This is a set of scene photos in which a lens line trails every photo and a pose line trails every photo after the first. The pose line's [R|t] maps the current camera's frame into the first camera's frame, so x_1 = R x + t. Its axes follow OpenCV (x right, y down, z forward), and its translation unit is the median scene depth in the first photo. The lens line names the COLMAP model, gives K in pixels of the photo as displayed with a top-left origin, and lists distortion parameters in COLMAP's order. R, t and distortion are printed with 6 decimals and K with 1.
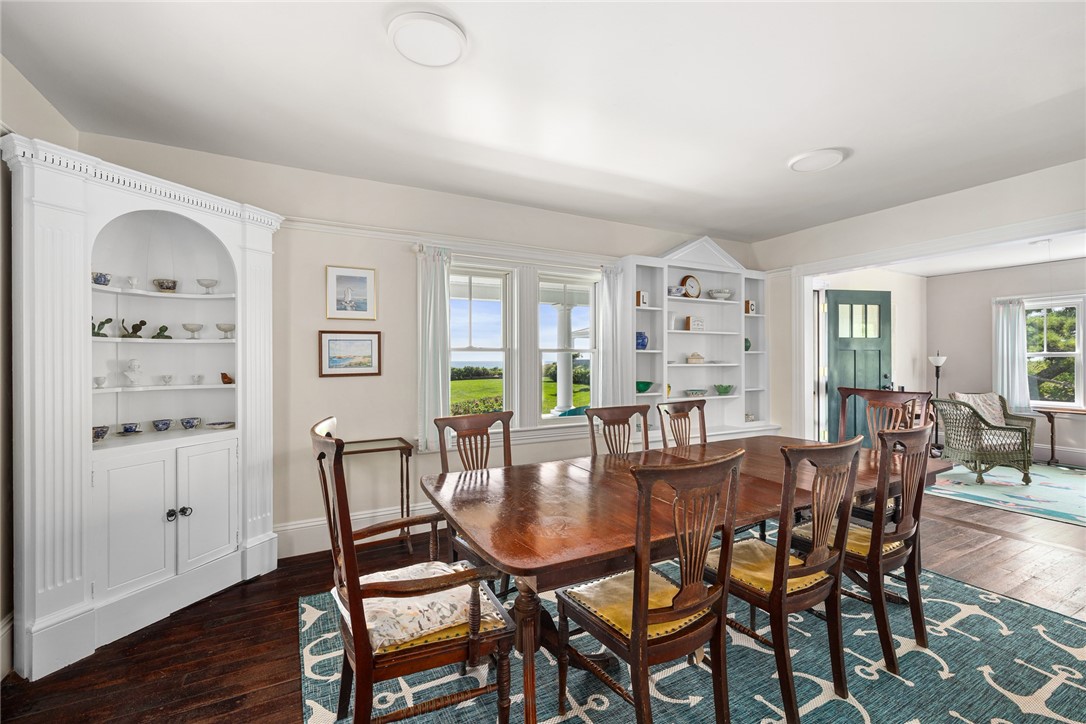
lens RADIAL K [[461.0, 0, 540.7], [0, 461.0, 357.7], [0, 0, 1]] dist [0.001880, 0.000243]
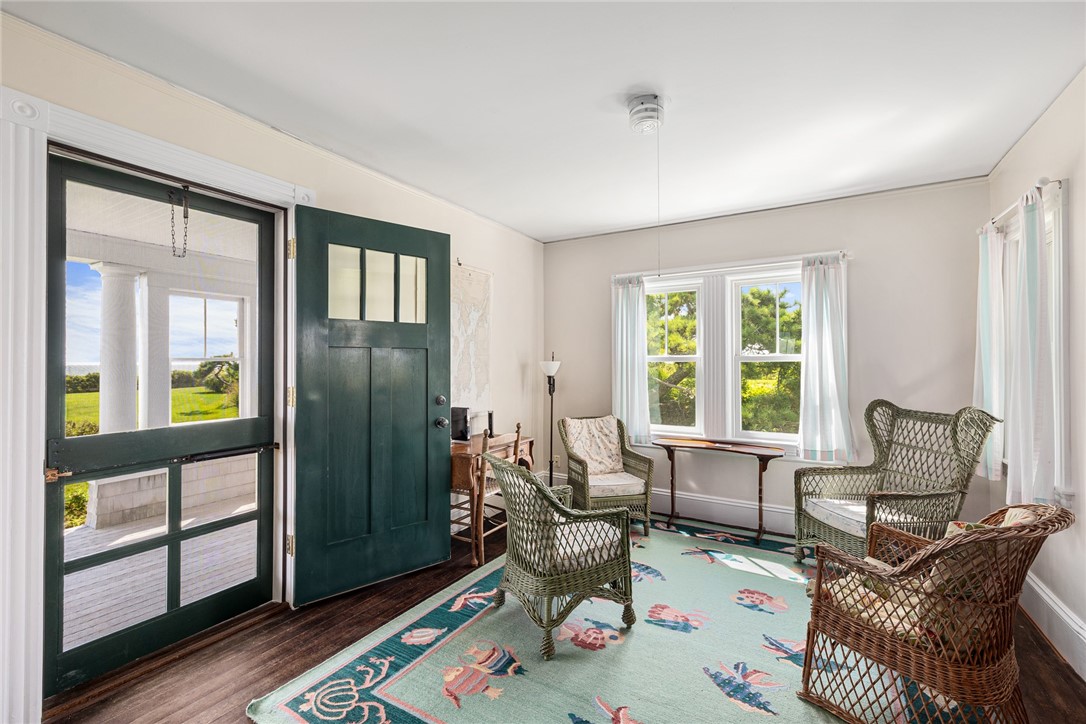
lens RADIAL K [[461.0, 0, 540.7], [0, 461.0, 357.7], [0, 0, 1]] dist [0.001880, 0.000243]
pose [[0.859590, 0.004111, 0.510967, 0.587114], [-0.001263, 0.999982, -0.005920, -0.004054], [-0.510982, 0.004443, 0.859580, 0.510537]]
